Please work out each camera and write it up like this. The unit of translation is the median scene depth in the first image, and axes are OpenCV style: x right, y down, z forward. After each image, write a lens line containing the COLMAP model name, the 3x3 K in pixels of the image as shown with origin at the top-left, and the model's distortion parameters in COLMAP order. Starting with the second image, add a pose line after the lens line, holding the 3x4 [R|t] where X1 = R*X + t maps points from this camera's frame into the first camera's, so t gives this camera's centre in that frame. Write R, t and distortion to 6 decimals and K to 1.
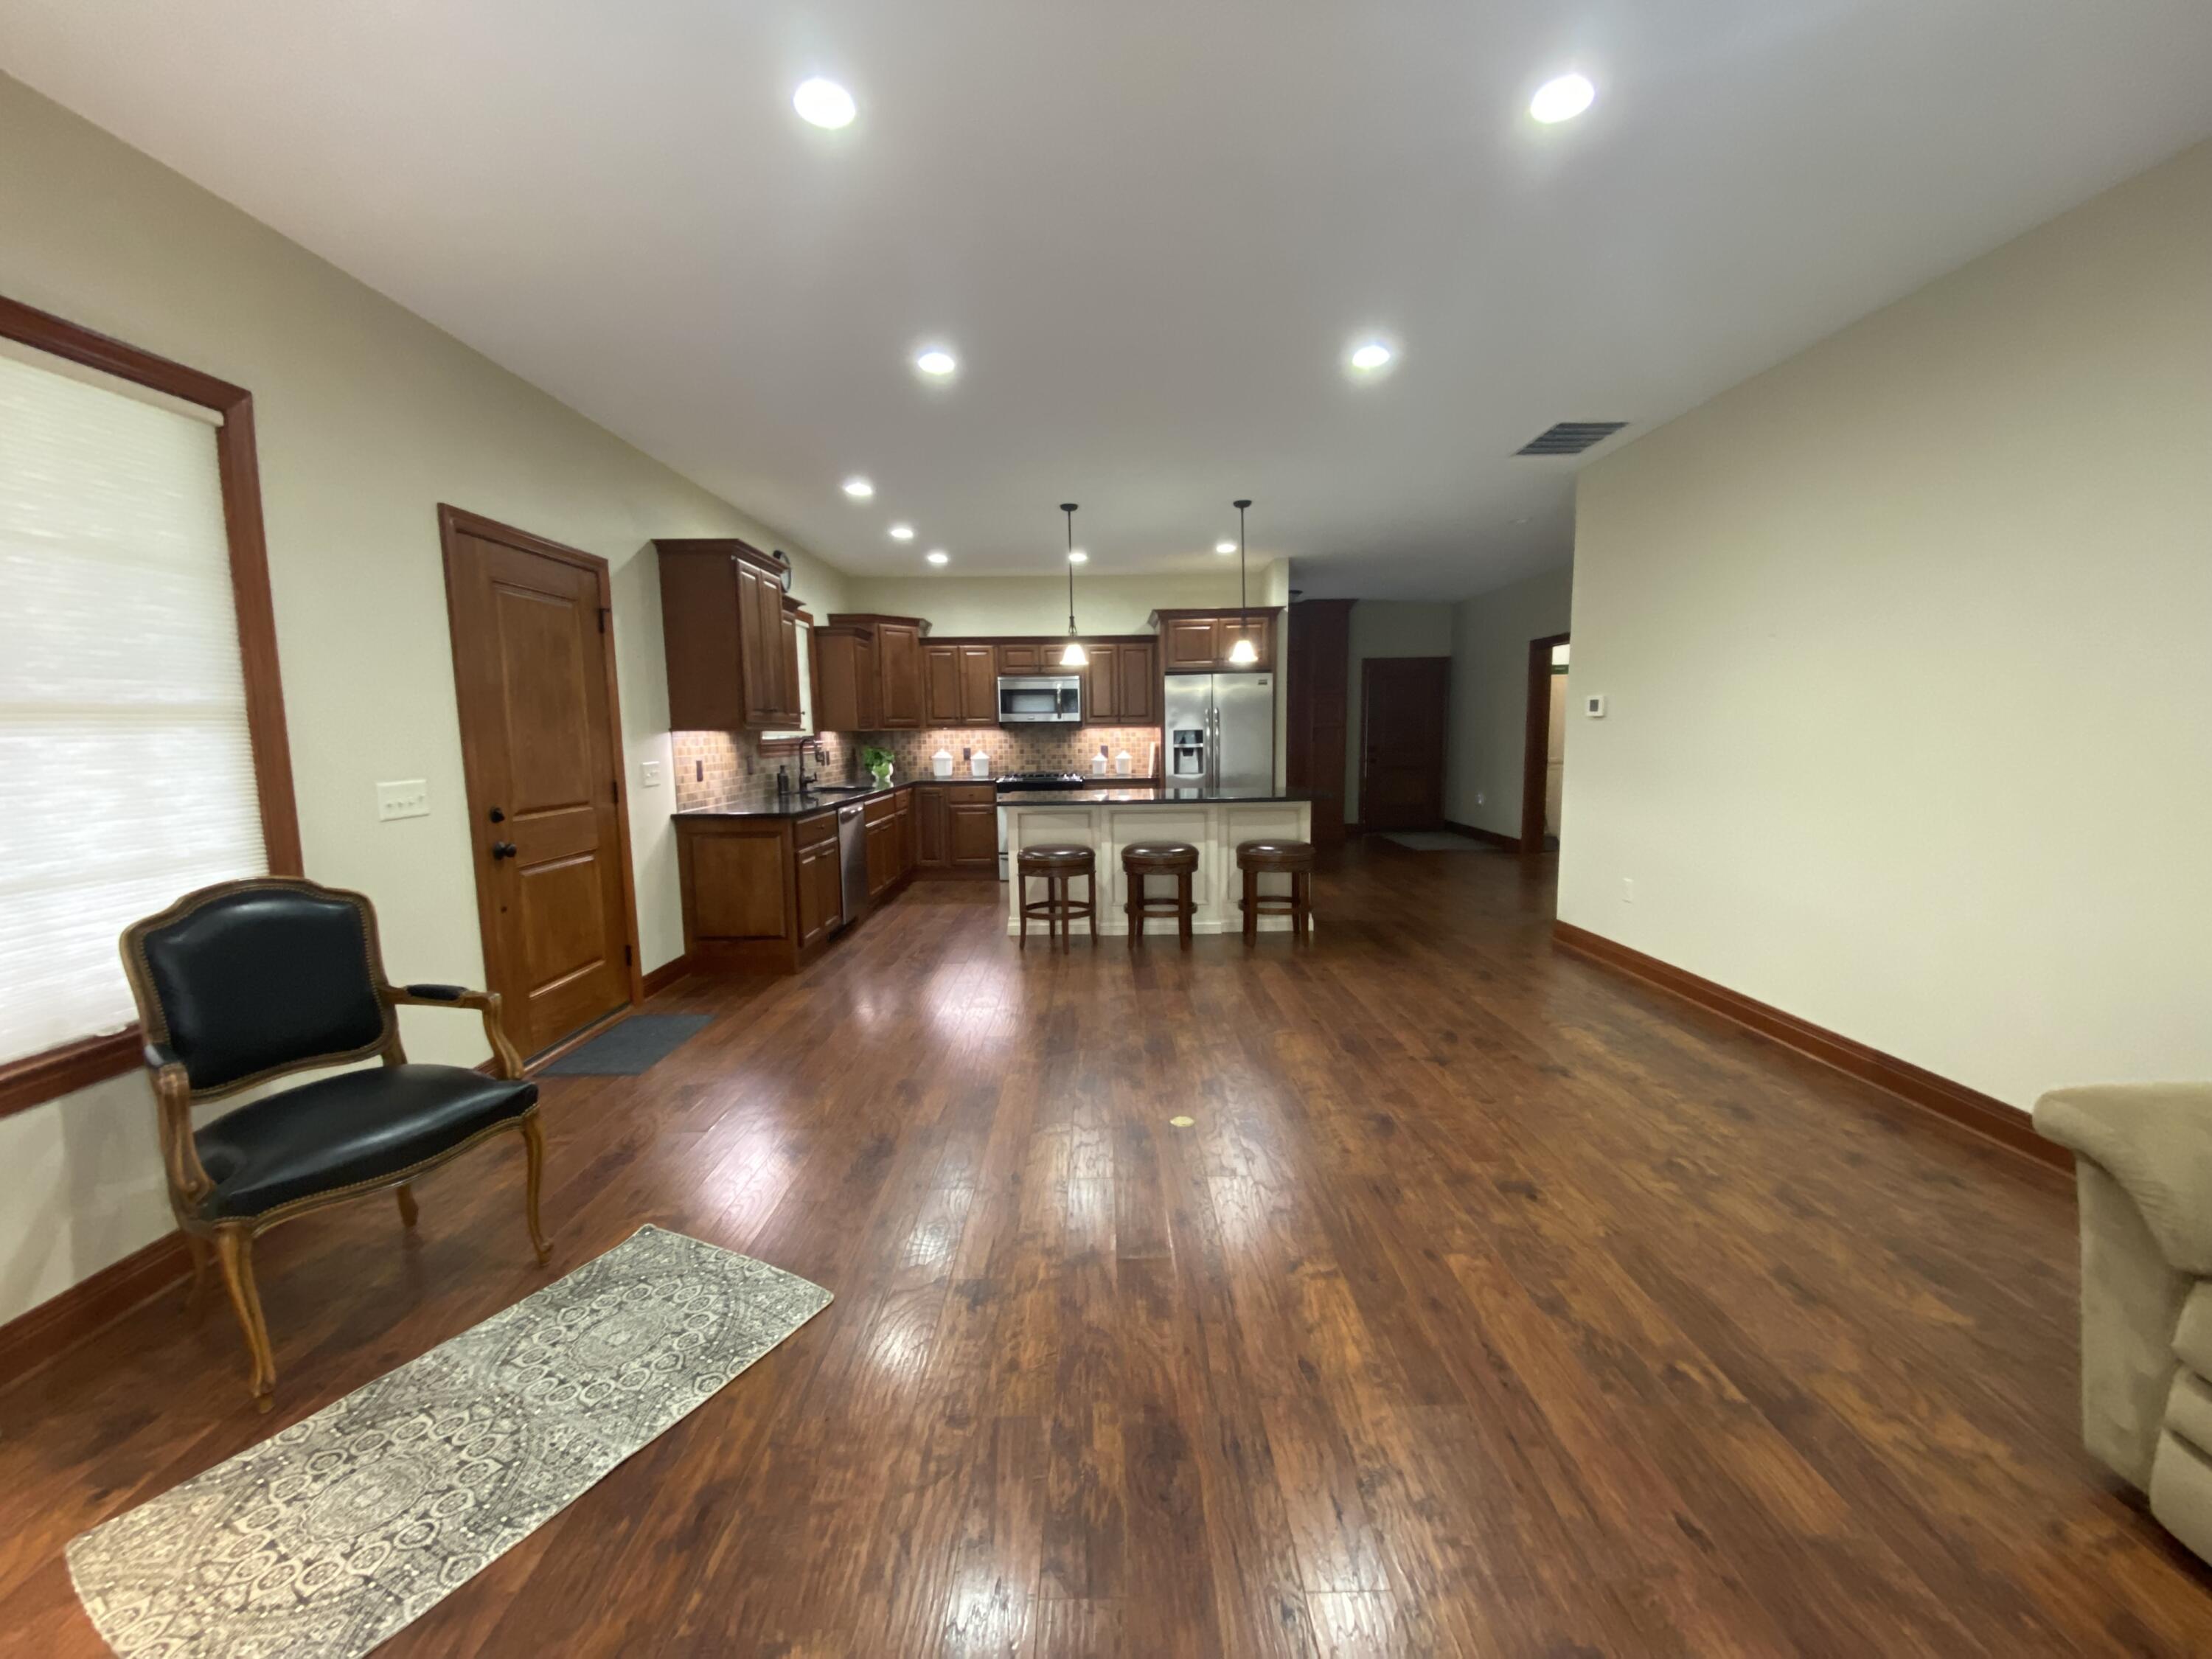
lens RADIAL K [[896.3, 0, 1107.0], [0, 896.3, 839.6], [0, 0, 1]] dist [0.006298, -0.014391]
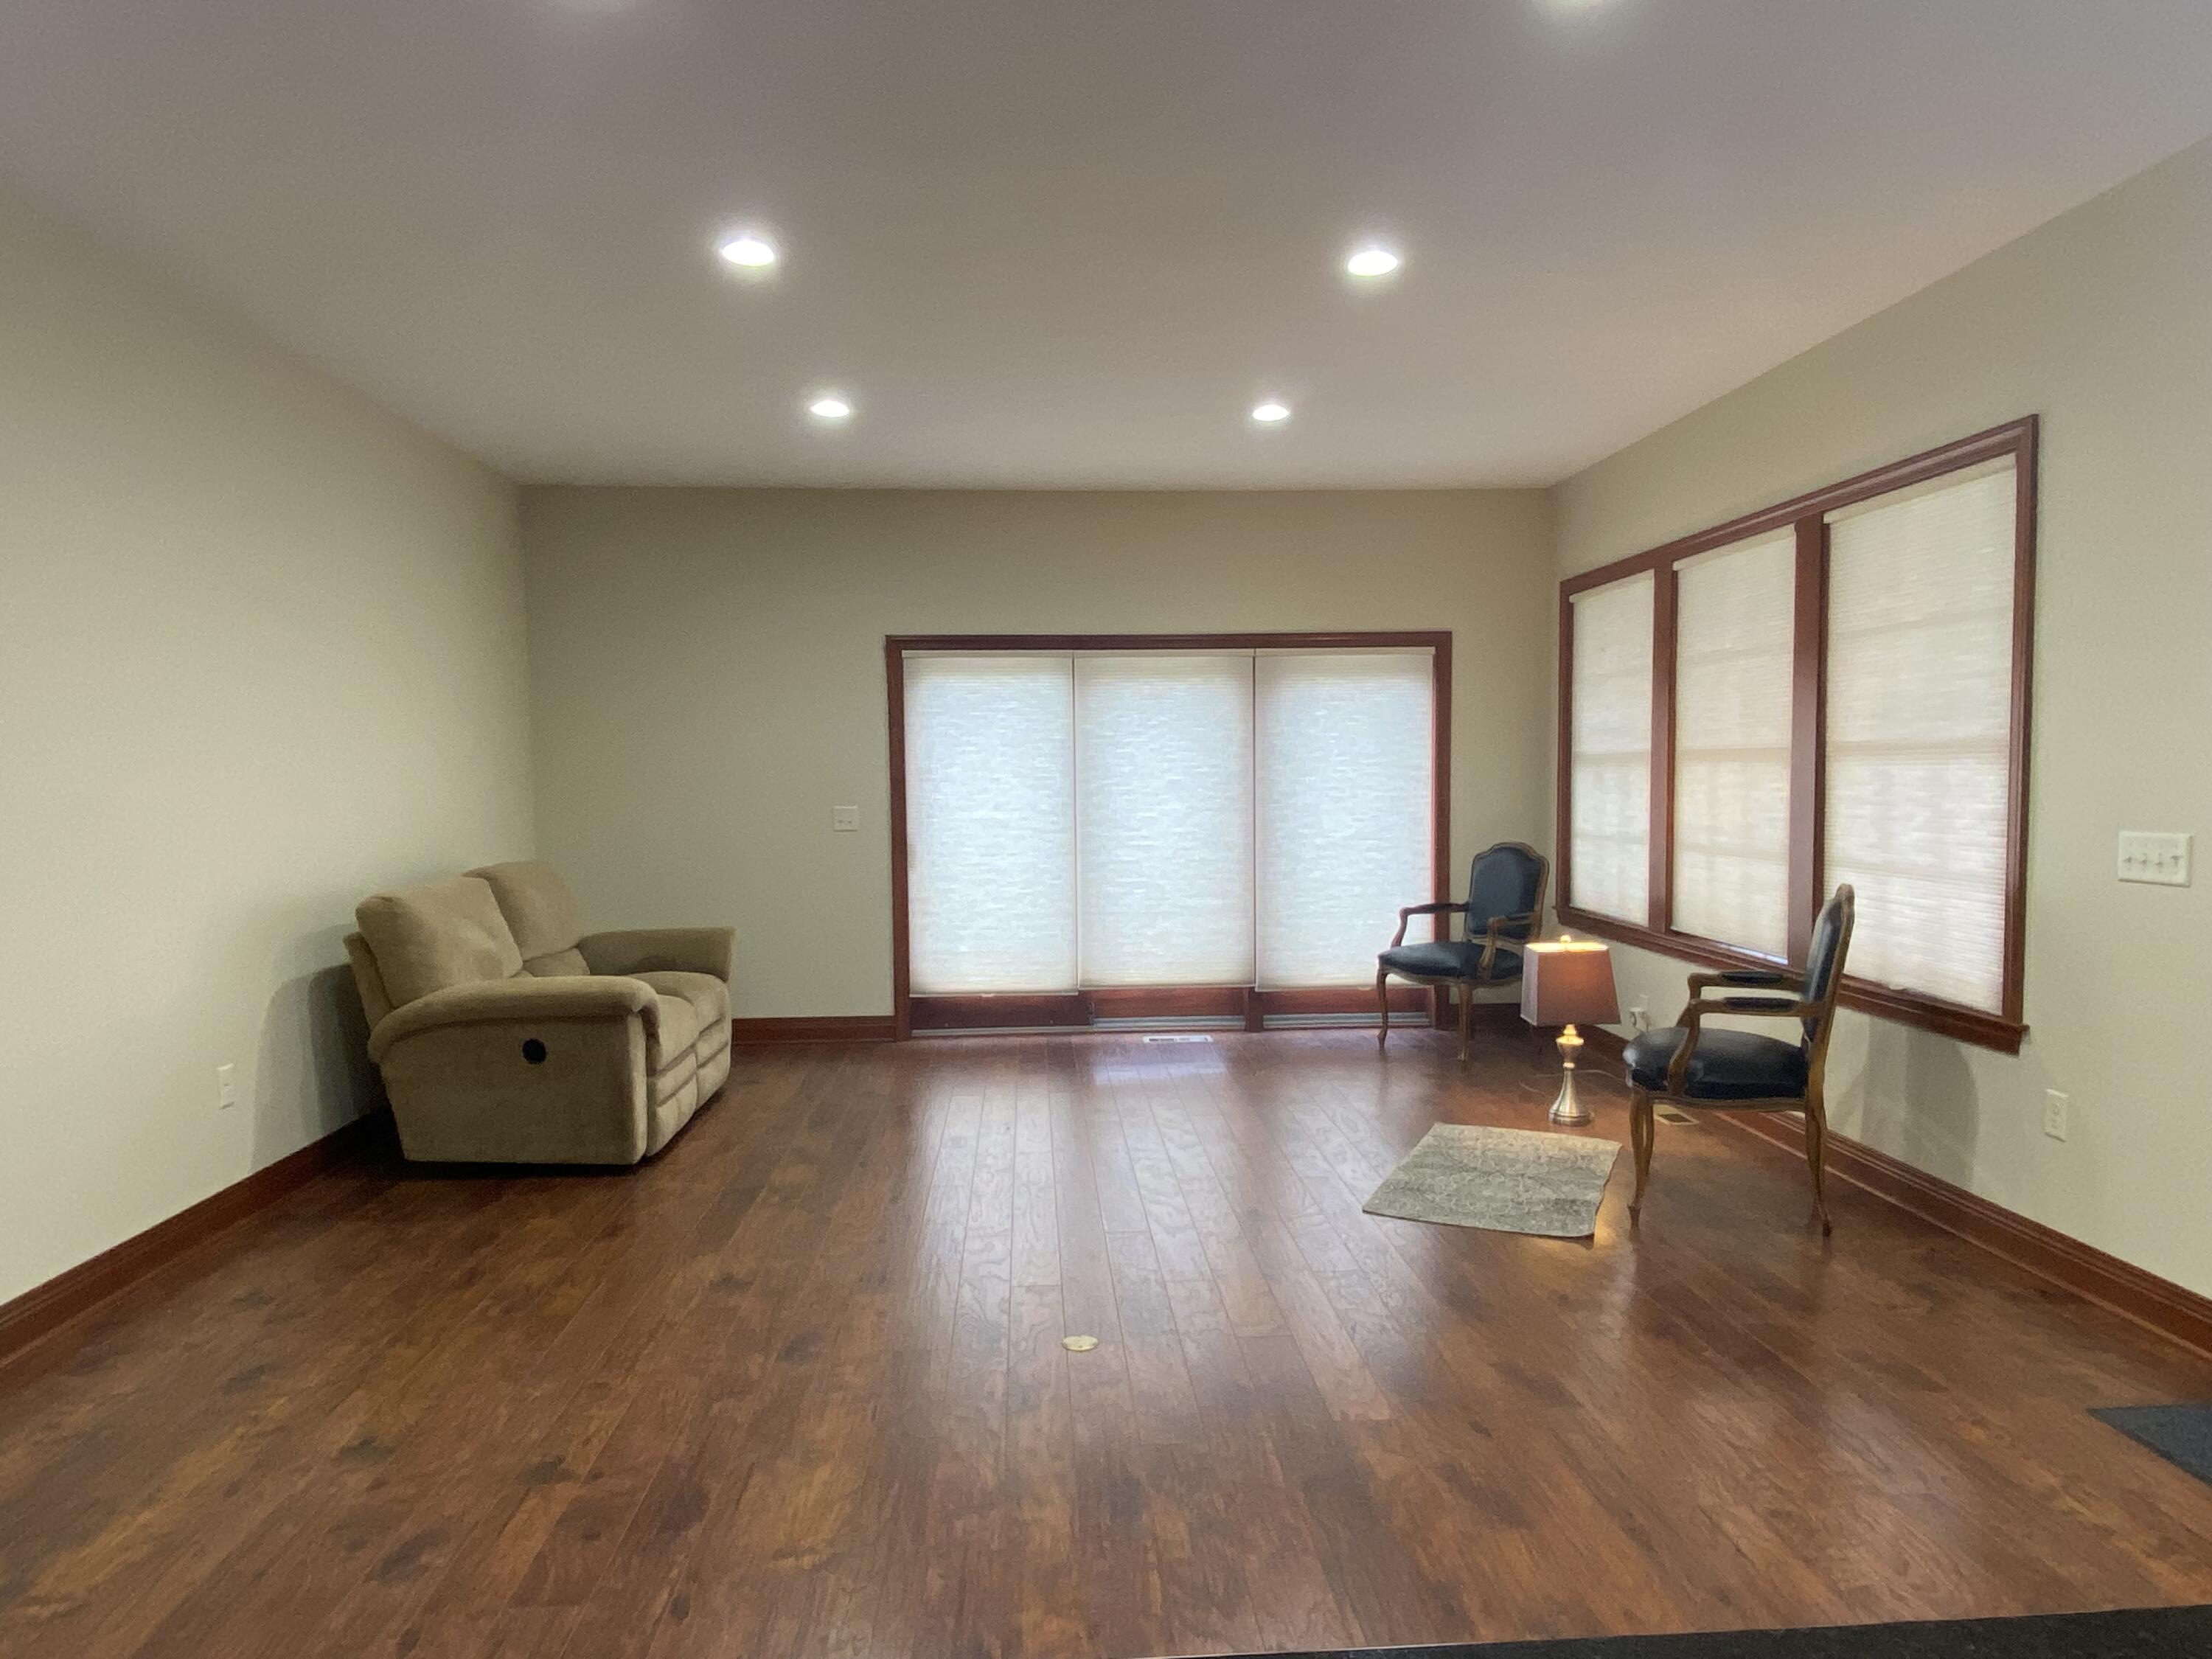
lens RADIAL K [[1407.9, 0, 1108.0], [0, 1407.9, 838.9], [0, 0, 1]] dist [0.003642, -0.000986]
pose [[-0.998328, 0.028883, -0.050061, 0.133348], [0.020015, 0.985352, 0.169352, -0.327131], [0.054219, 0.168067, -0.984283, 2.529658]]
